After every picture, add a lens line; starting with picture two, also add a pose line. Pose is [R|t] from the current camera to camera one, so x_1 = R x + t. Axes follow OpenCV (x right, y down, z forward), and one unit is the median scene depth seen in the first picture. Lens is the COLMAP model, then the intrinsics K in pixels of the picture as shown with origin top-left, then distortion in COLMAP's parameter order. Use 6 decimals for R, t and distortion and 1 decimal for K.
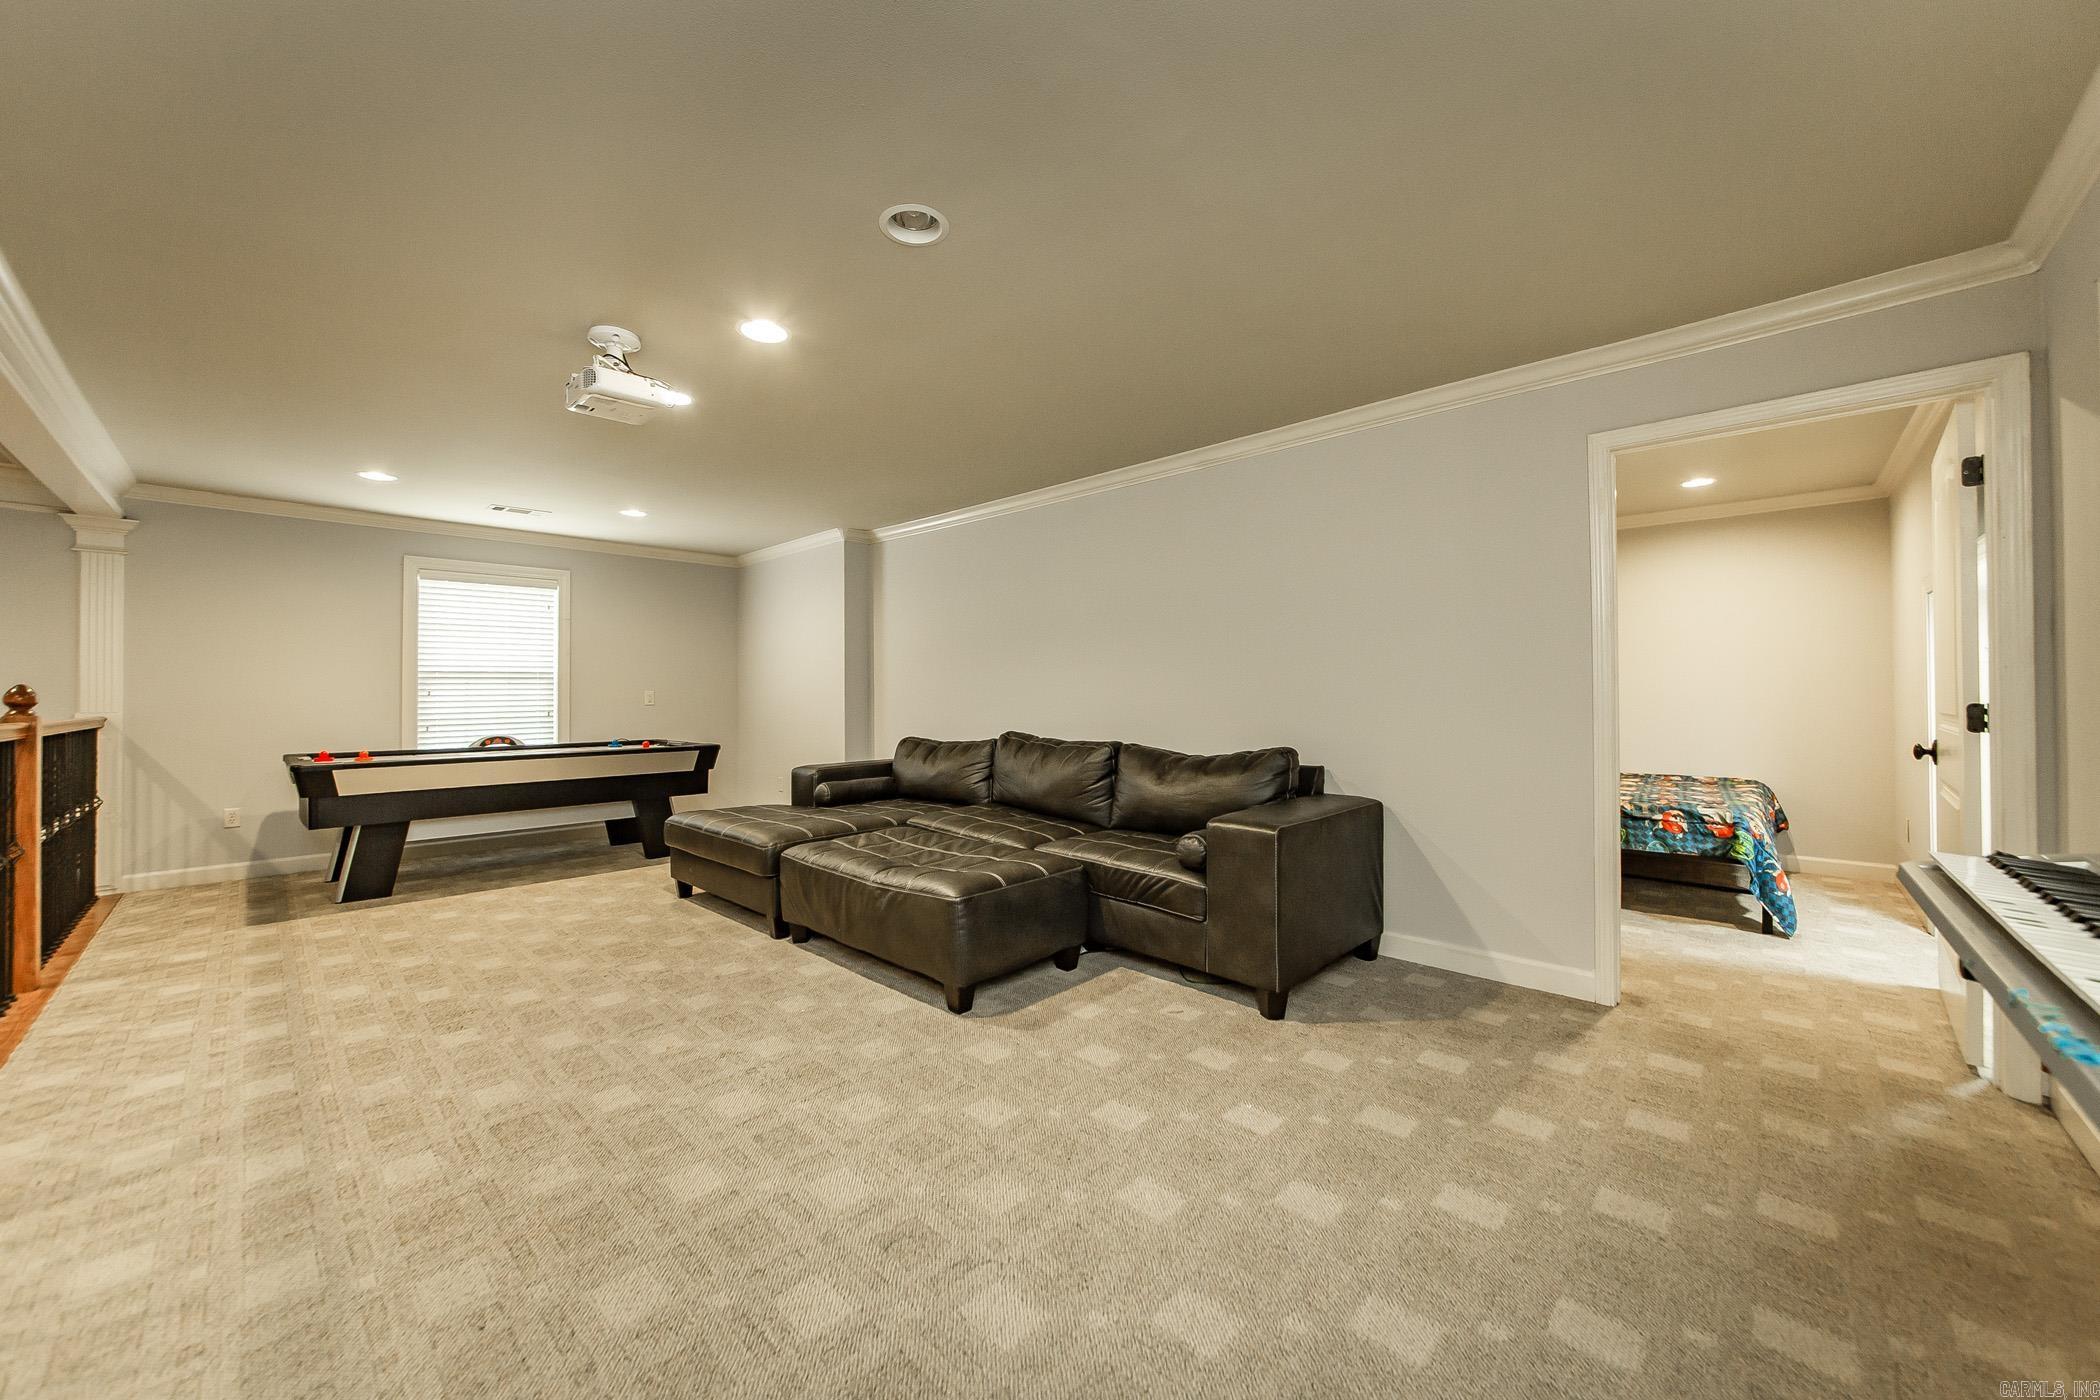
lens RADIAL K [[748.4, 0, 1051.6], [0, 748.4, 689.2], [0, 0, 1]] dist [-0.023497, 0.000081]
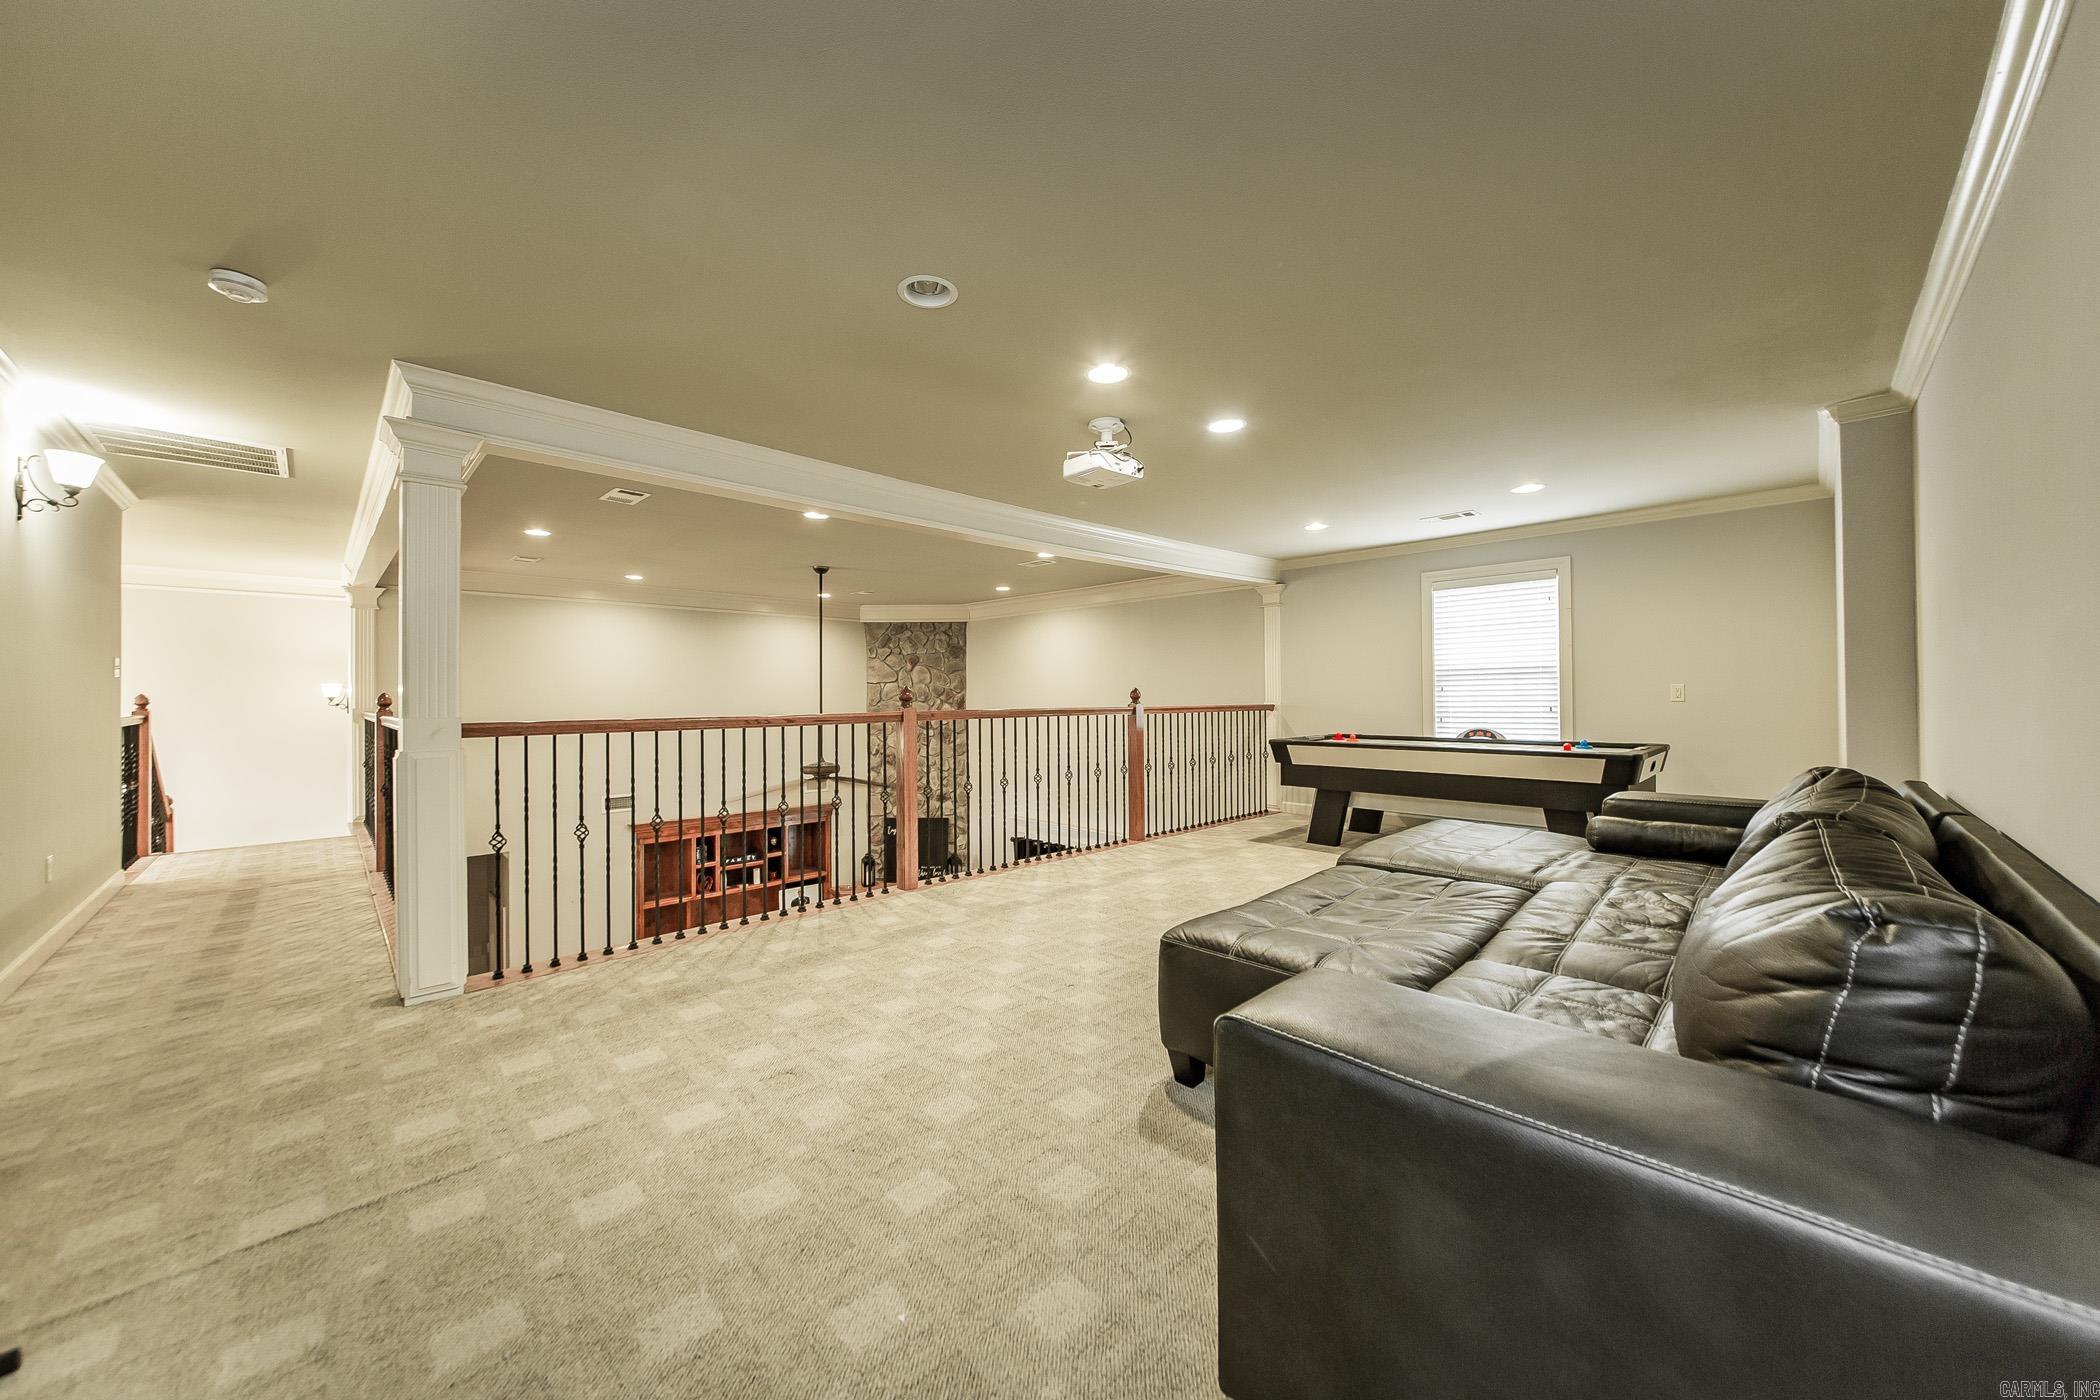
lens RADIAL K [[748.4, 0, 1051.6], [0, 748.4, 689.2], [0, 0, 1]] dist [-0.023497, 0.000081]
pose [[-0.034925, -0.002815, -0.999386, 0.494322], [0.015020, 0.999882, -0.003341, 0.001134], [0.999277, -0.015128, -0.034879, 0.626339]]
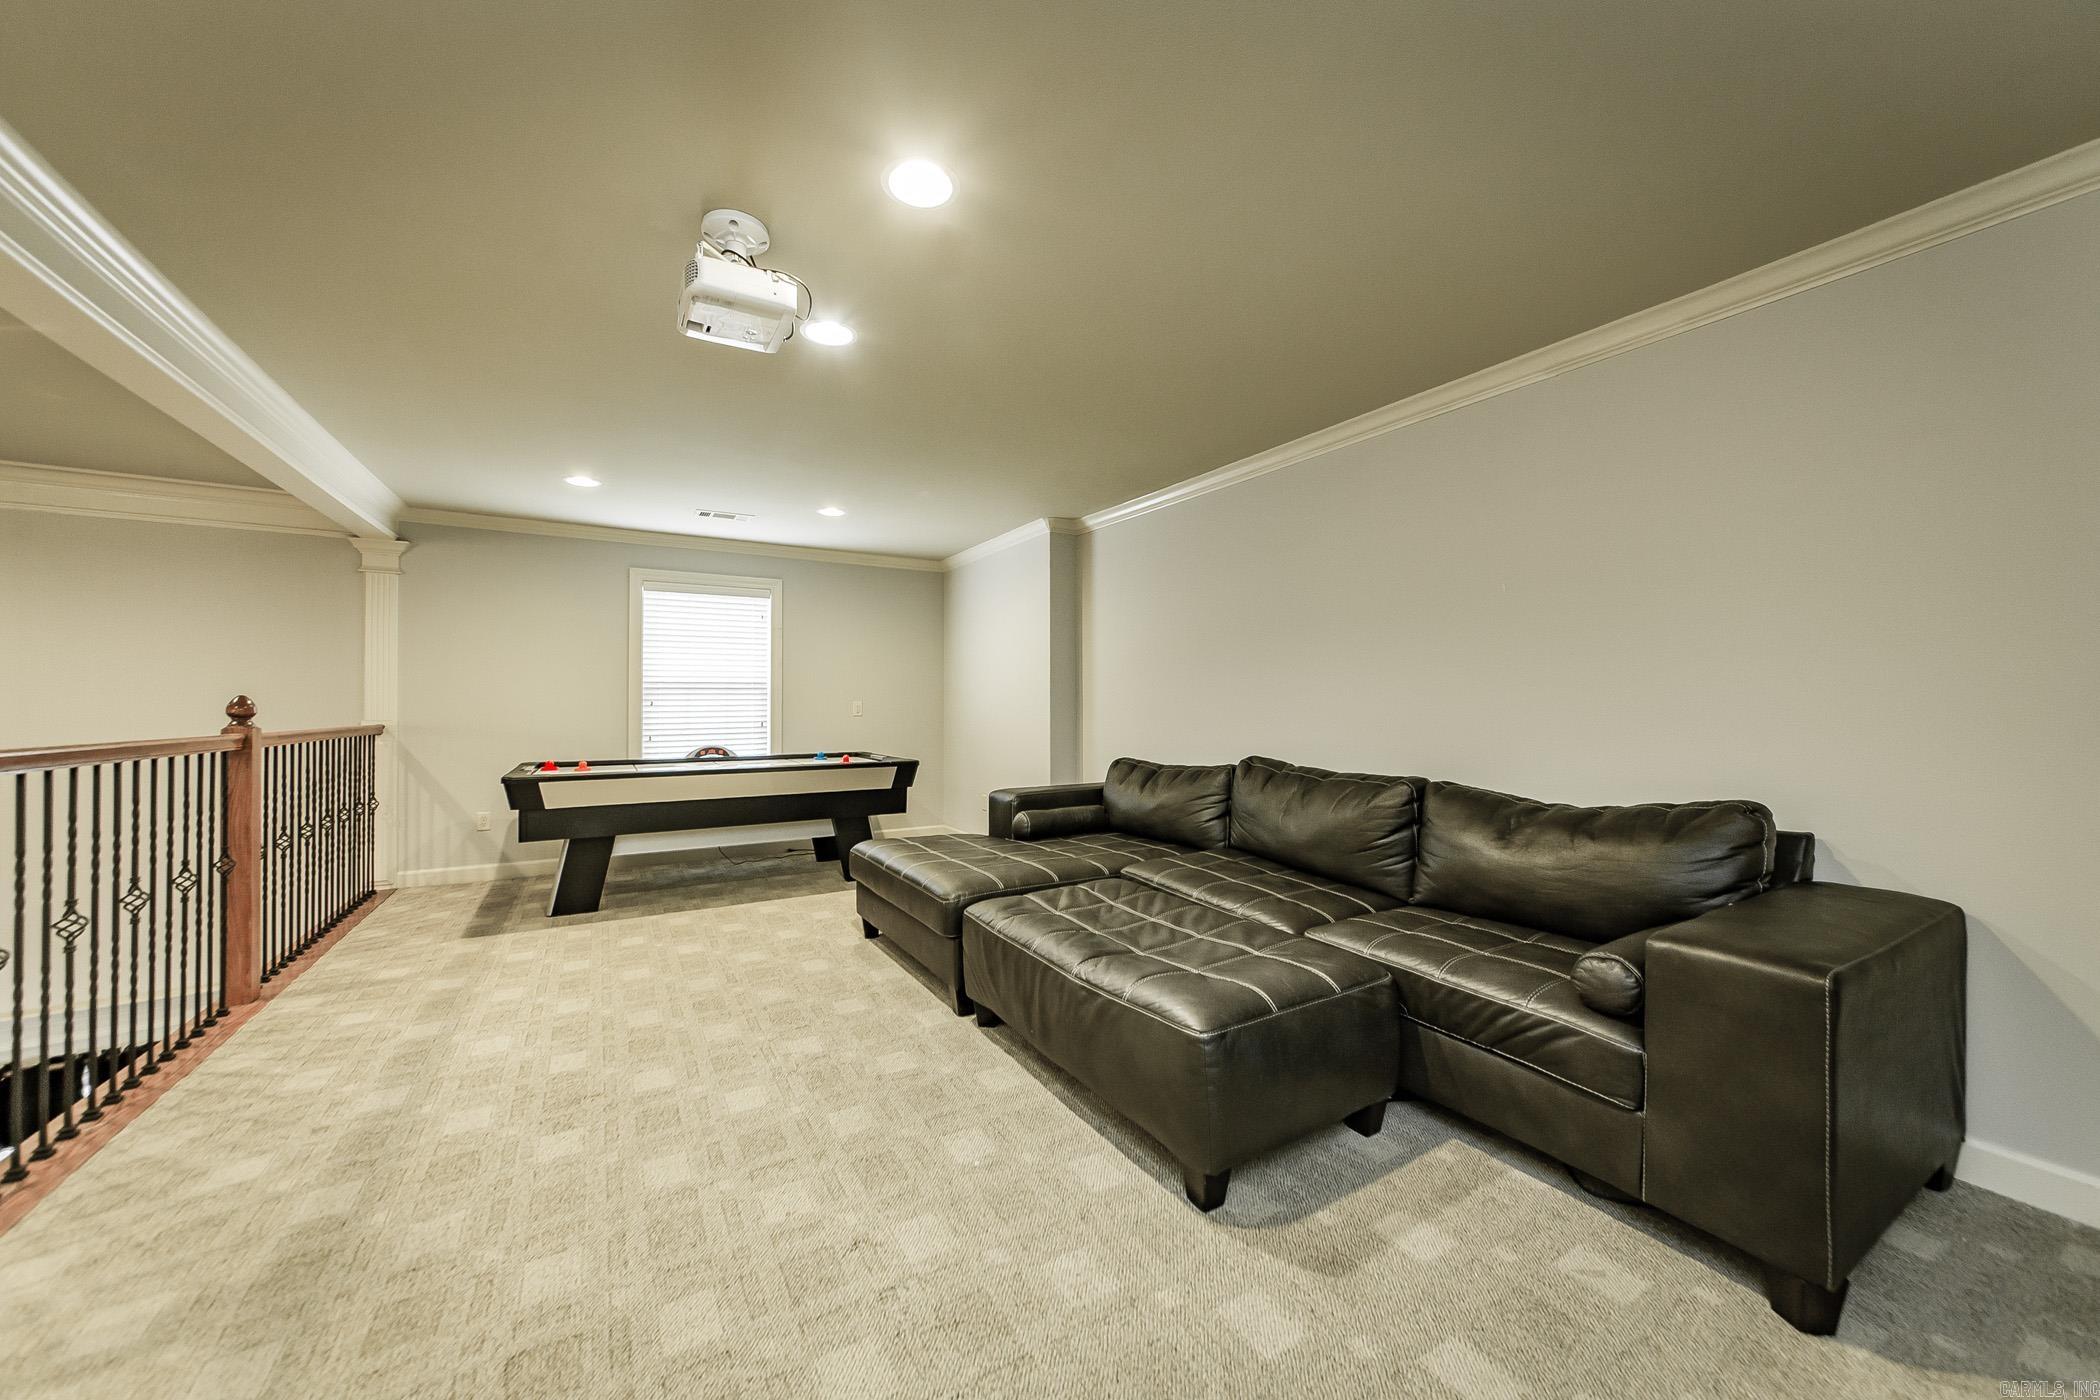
lens RADIAL K [[744.1, 0, 1047.3], [0, 744.1, 703.5], [0, 0, 1]] dist [0.001606, 0.000108]
pose [[0.959884, 0.003504, -0.280377, -0.053052], [-0.001679, 0.999976, 0.006750, -0.003138], [0.280394, -0.006008, 0.959866, 0.243625]]
